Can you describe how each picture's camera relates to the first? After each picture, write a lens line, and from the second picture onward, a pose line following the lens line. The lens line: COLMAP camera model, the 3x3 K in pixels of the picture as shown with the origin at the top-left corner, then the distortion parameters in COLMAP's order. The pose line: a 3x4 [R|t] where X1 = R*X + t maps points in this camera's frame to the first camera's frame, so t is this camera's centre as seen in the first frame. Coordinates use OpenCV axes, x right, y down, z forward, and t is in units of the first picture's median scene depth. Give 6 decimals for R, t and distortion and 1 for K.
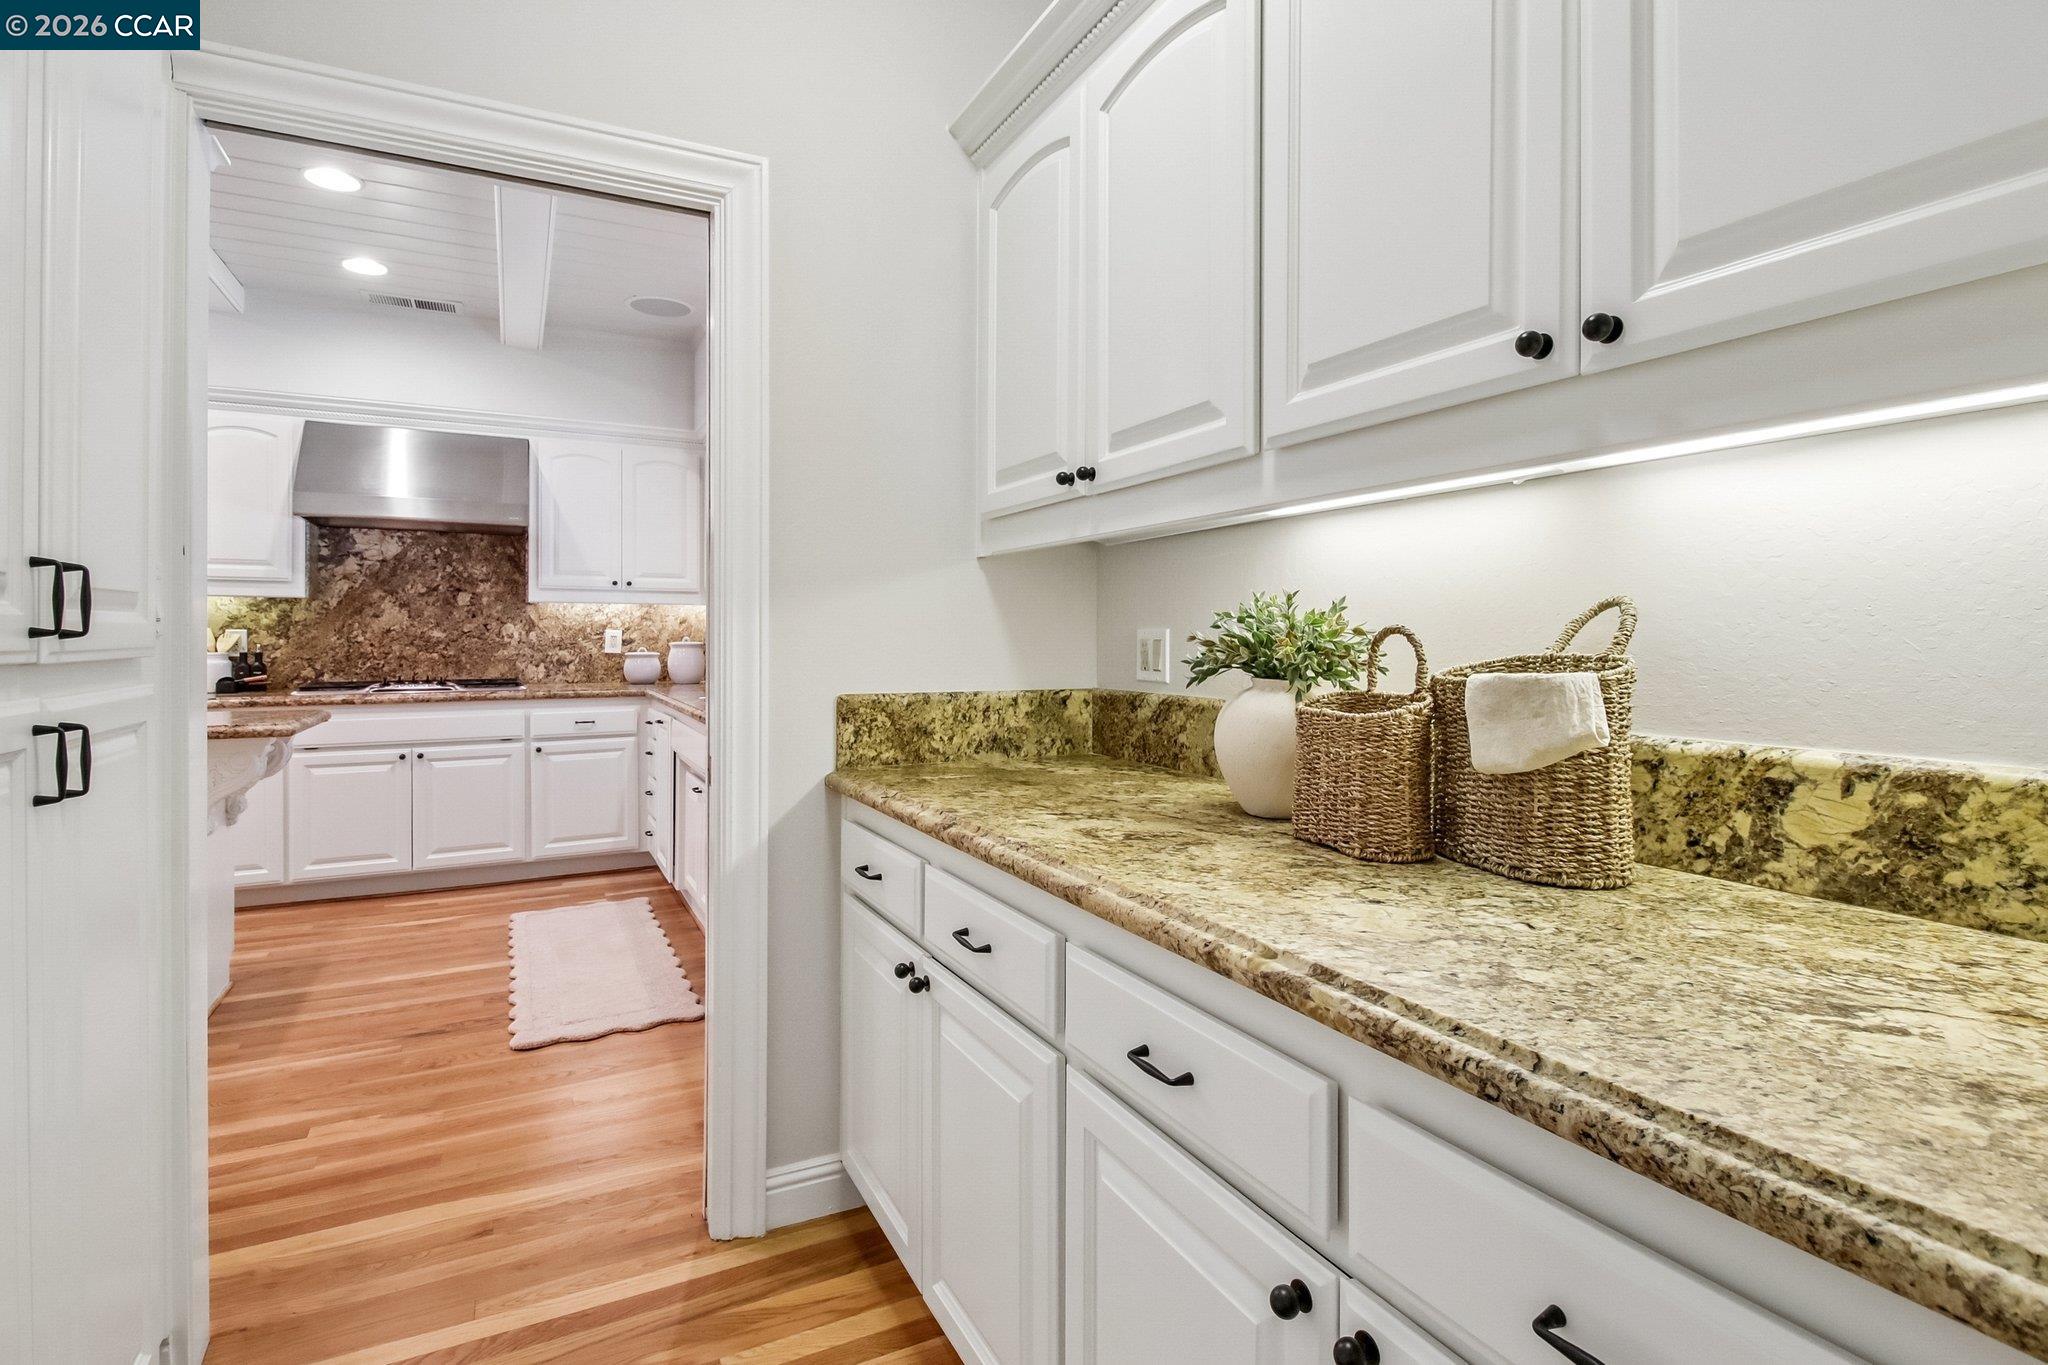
lens RADIAL K [[1041.3, 0, 1025.1], [0, 1041.3, 641.9], [0, 0, 1]] dist [0.016265, -0.012147]
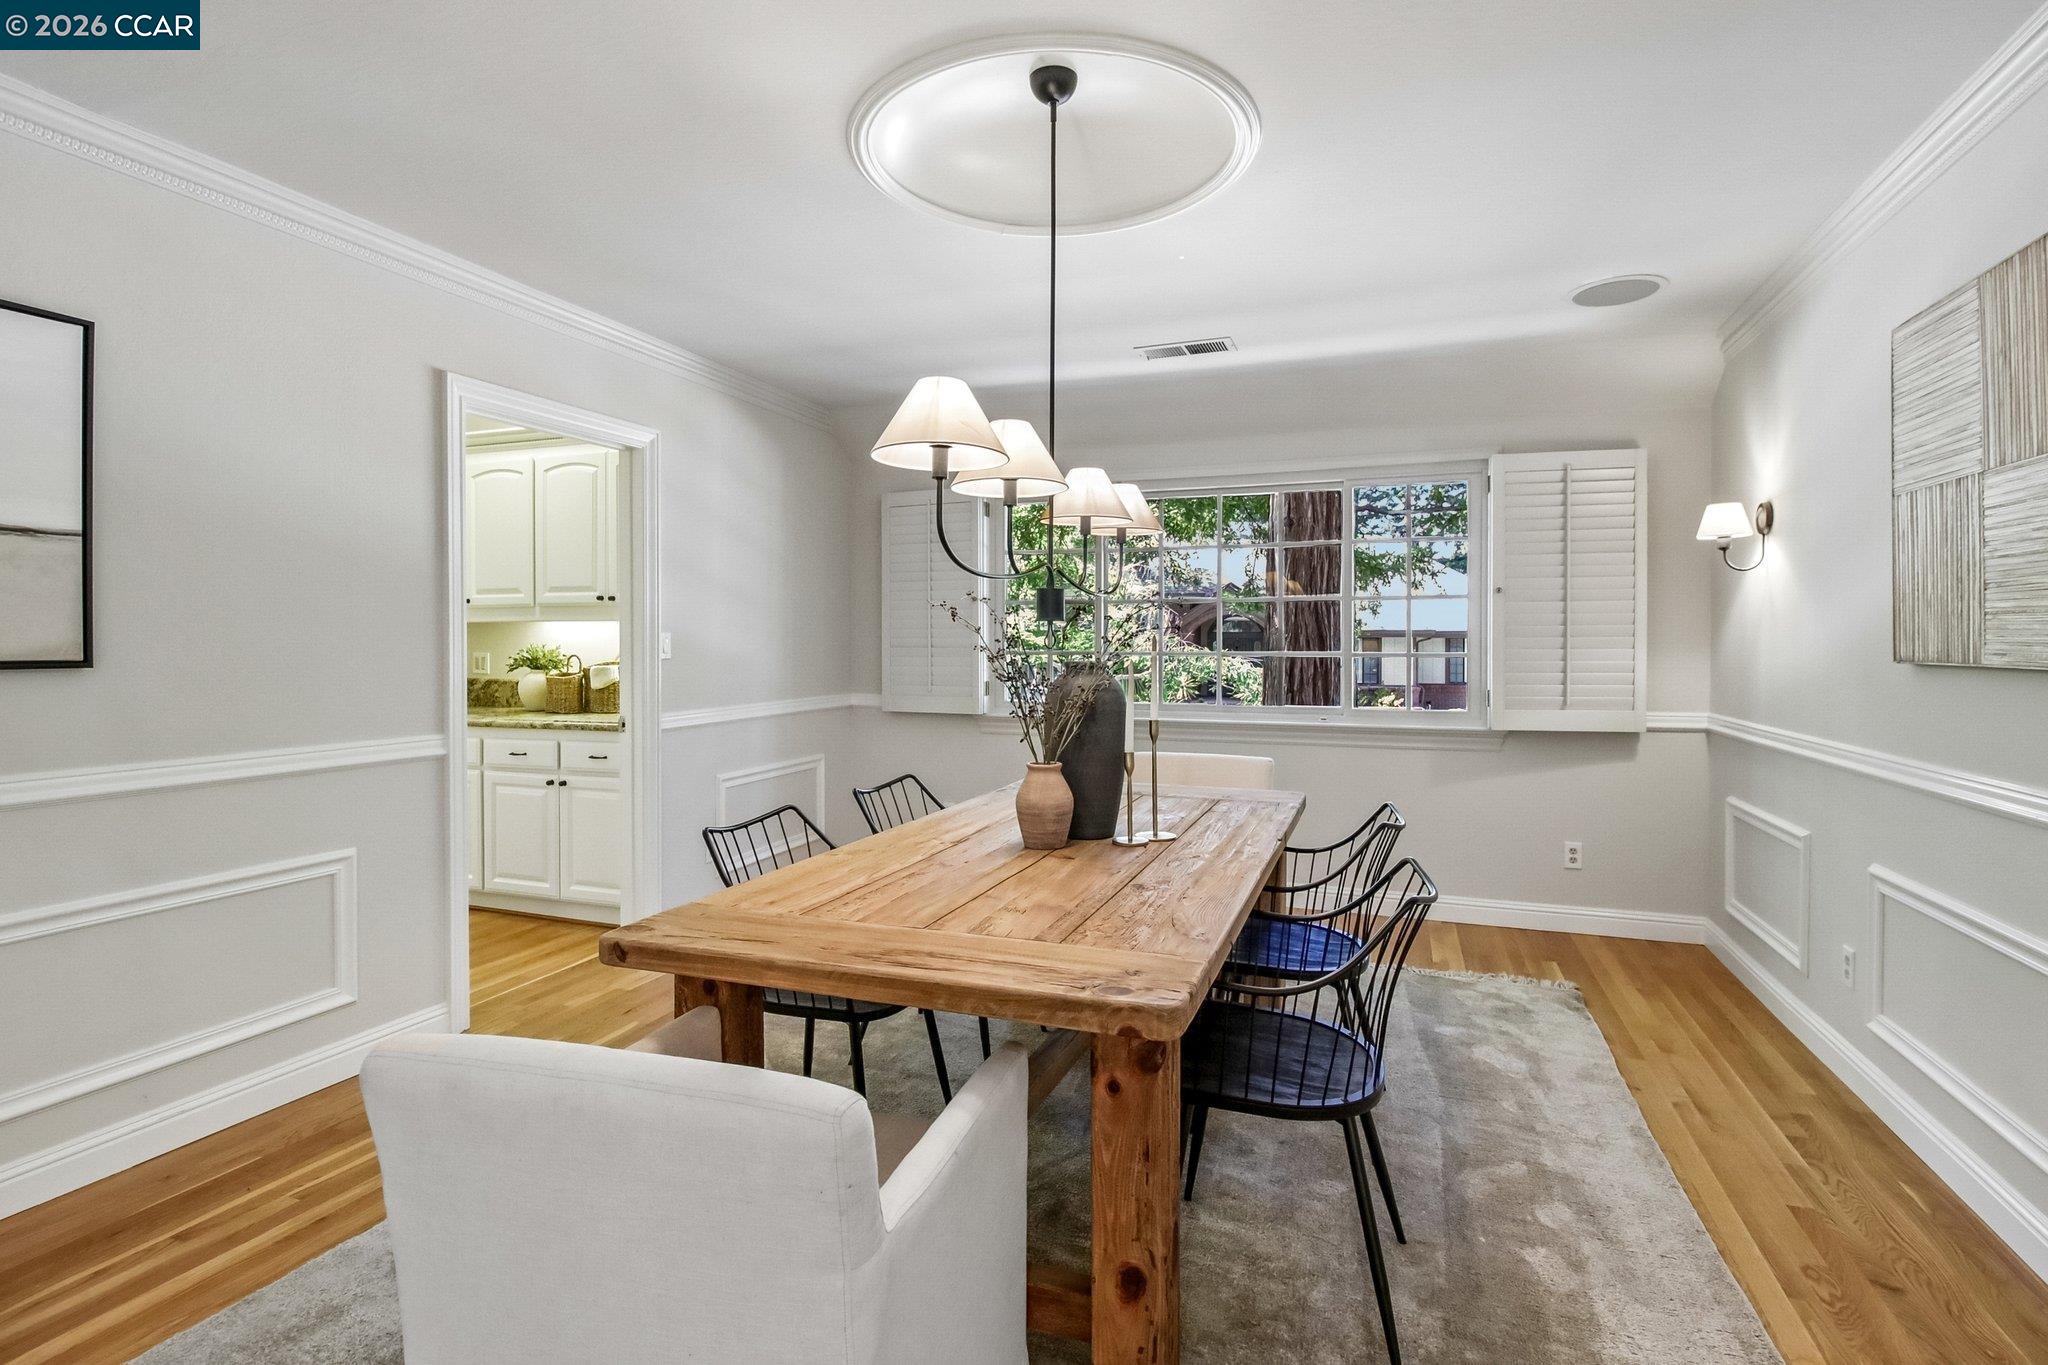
lens RADIAL K [[1041.3, 0, 1025.1], [0, 1041.3, 641.9], [0, 0, 1]] dist [0.016265, -0.012147]
pose [[0.757343, -0.001896, 0.653015, -0.856132], [0.005096, 0.999982, -0.003007, -0.039763], [-0.652998, 0.005606, 0.757339, -2.860421]]
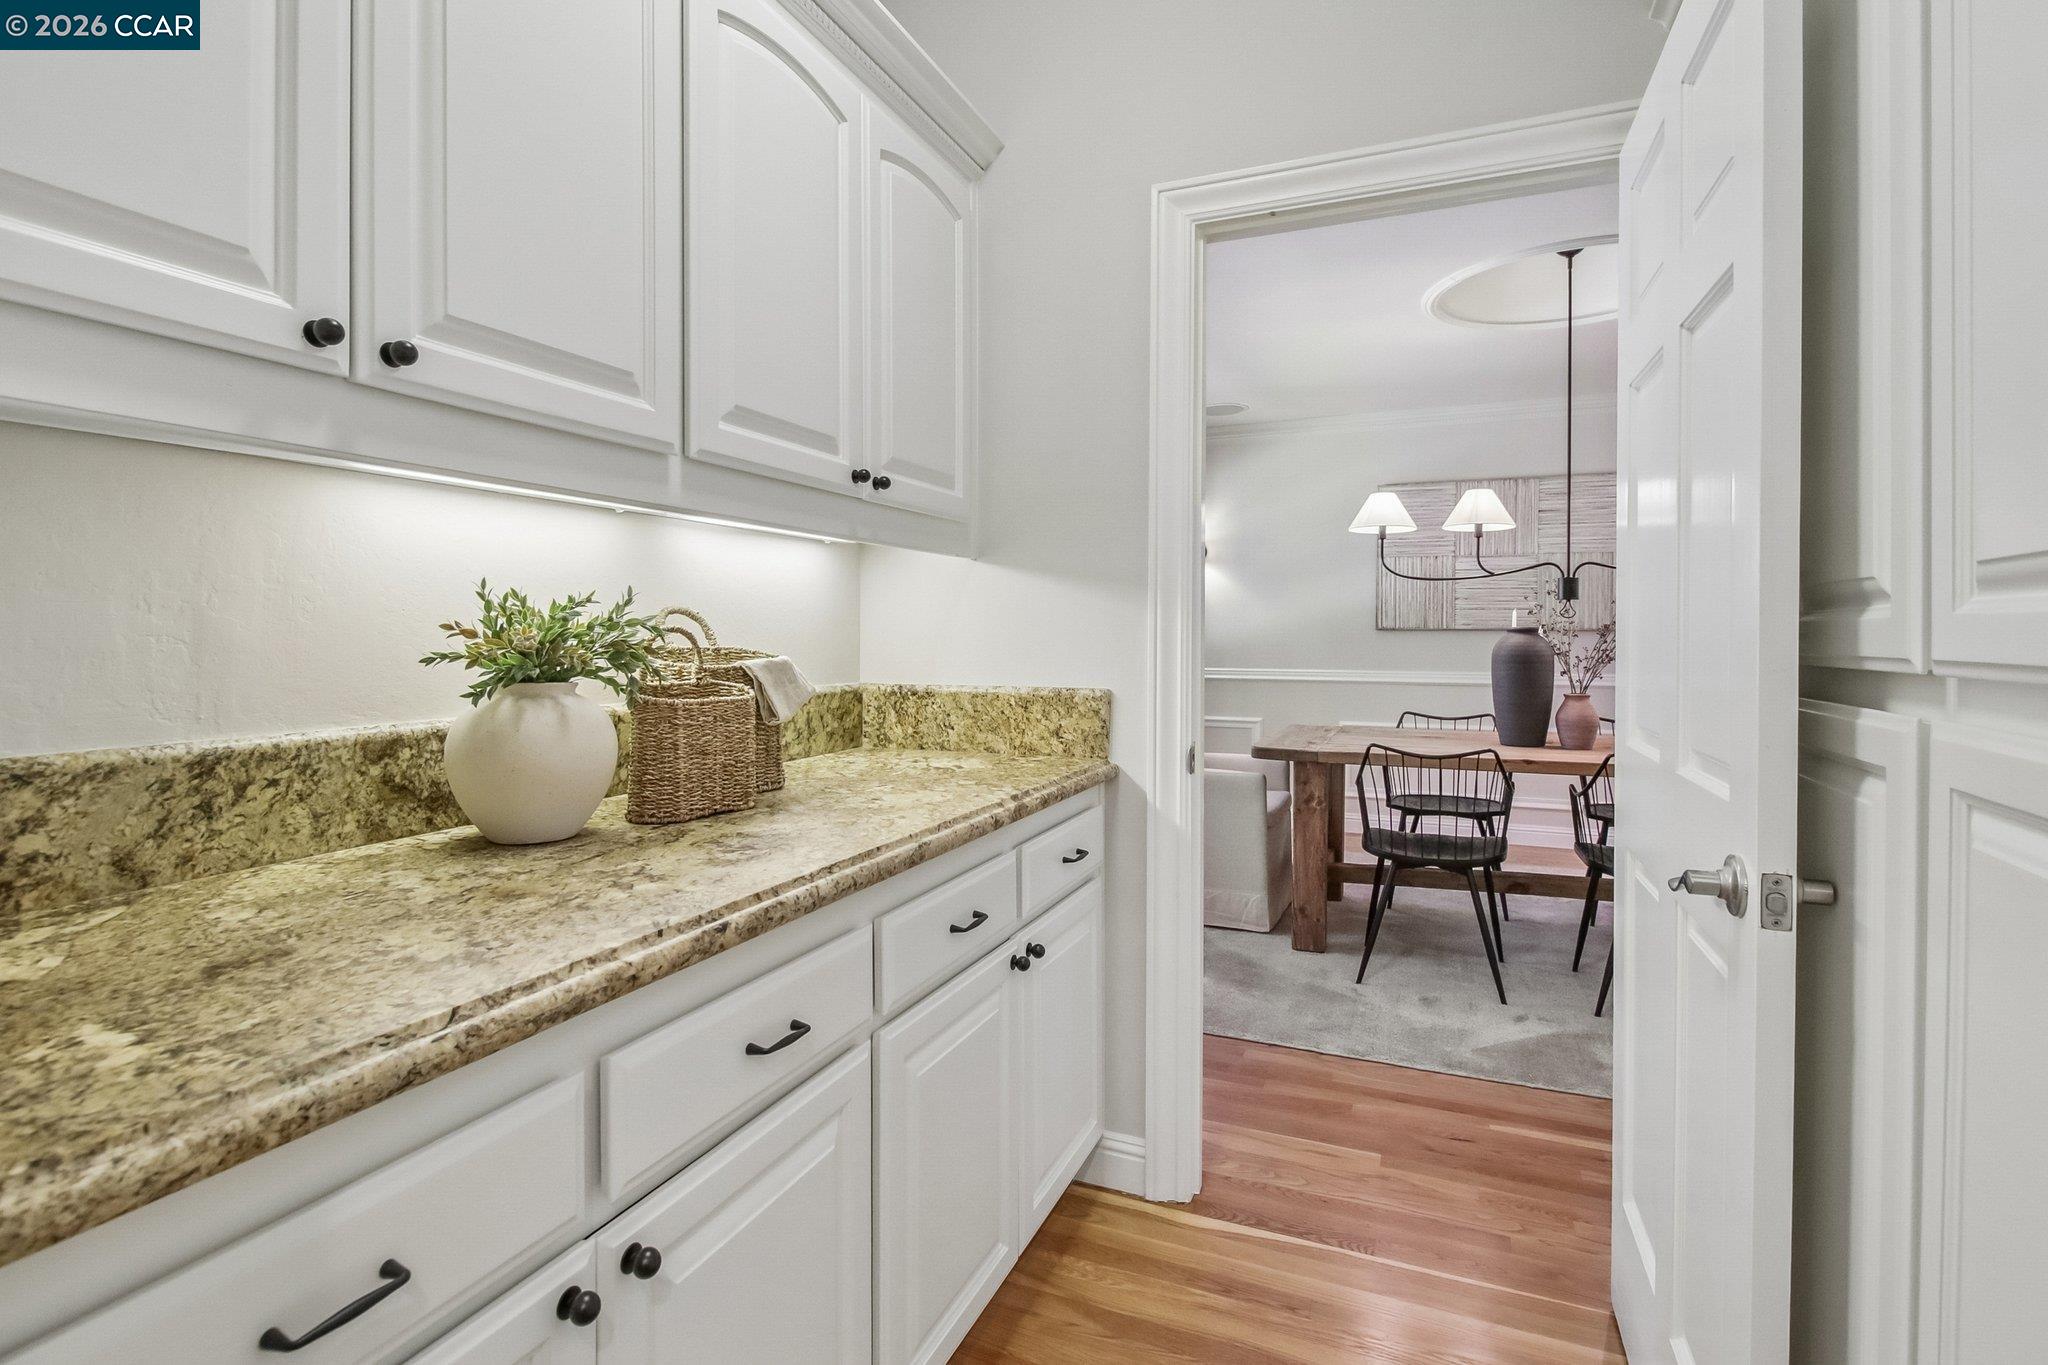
lens RADIAL K [[1041.3, 0, 1025.1], [0, 1041.3, 641.9], [0, 0, 1]] dist [0.016265, -0.012147]
pose [[-0.664571, -0.007836, 0.747184, -0.781800], [0.003008, 0.999909, 0.013162, -0.010745], [-0.747219, 0.010995, -0.664487, 1.456206]]
